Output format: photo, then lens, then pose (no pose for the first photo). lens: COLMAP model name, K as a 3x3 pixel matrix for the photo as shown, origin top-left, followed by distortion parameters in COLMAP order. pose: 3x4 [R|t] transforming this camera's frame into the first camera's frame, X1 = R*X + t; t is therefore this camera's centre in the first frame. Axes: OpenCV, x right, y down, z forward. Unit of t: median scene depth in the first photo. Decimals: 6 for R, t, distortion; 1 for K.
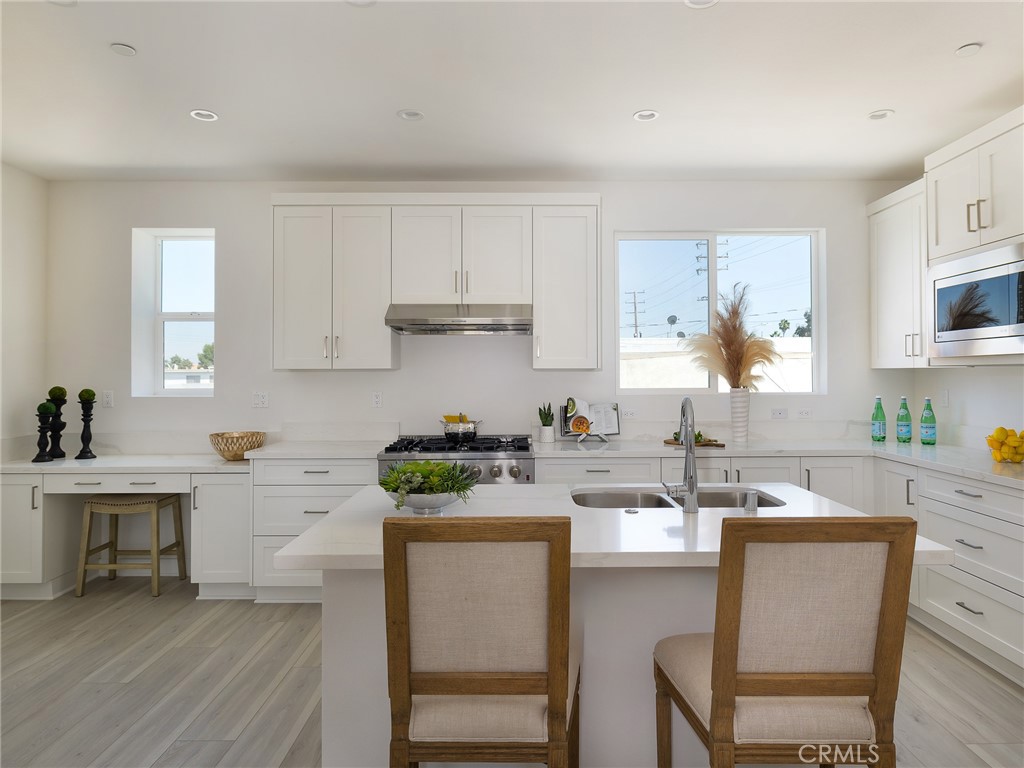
lens RADIAL K [[751.7, 0, 497.3], [0, 751.7, 356.3], [0, 0, 1]] dist [-0.003163, 0.003220]
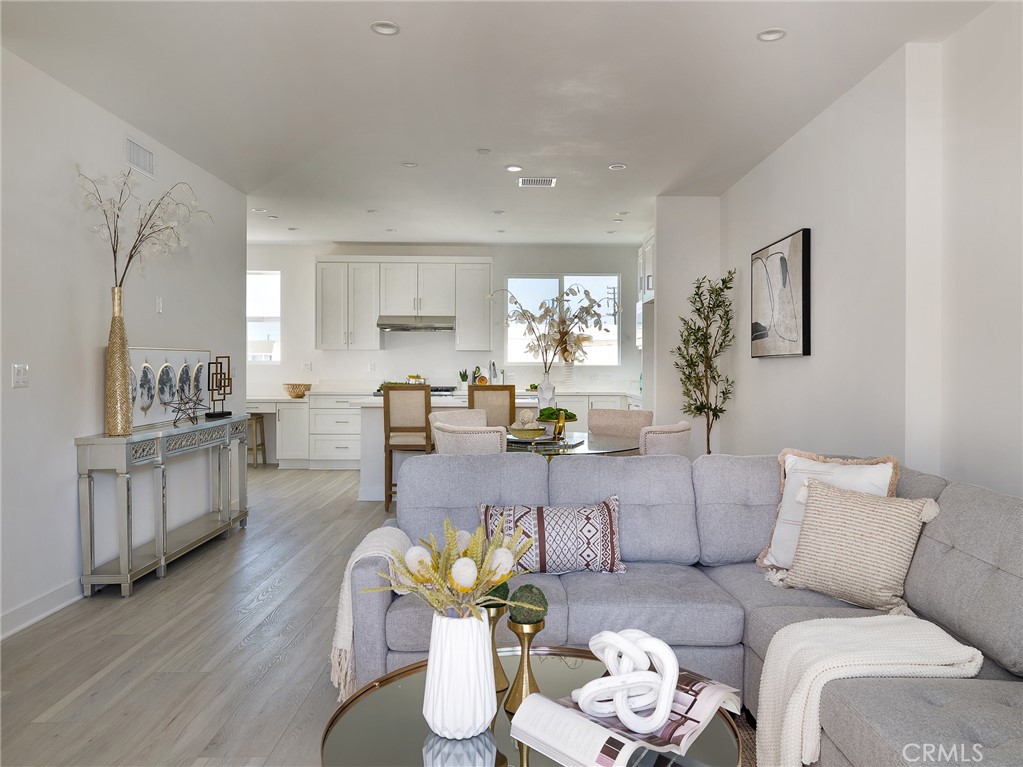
lens RADIAL K [[751.0, 0, 496.8], [0, 751.0, 355.8], [0, 0, 1]] dist [-0.003163, 0.003220]
pose [[0.999644, 0.007584, 0.025592, 0.101134], [-0.007992, 0.999842, 0.015857, -0.000273], [-0.025467, -0.016056, 0.999547, -0.868683]]
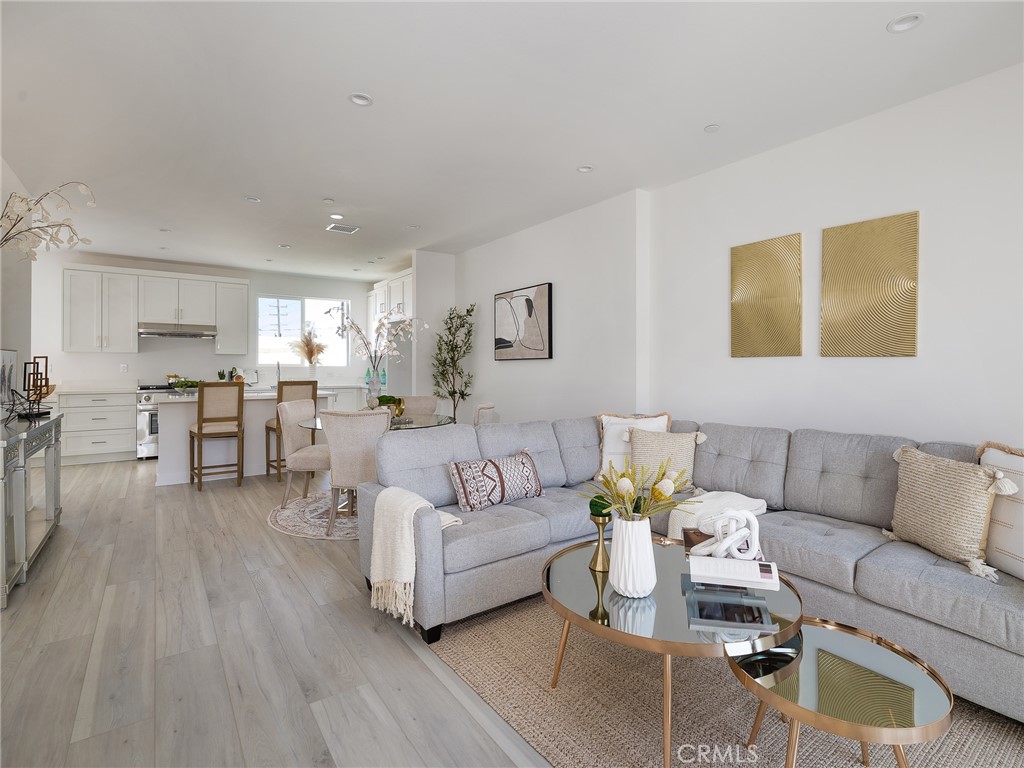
lens RADIAL K [[518.4, 0, 525.0], [0, 518.4, 357.1], [0, 0, 1]] dist [-0.004797, 0.000377]
pose [[0.806880, 0.015736, 0.590506, -0.120651], [-0.019871, 0.999802, 0.000510, 0.006834], [-0.590382, -0.012146, 0.807033, -0.800494]]
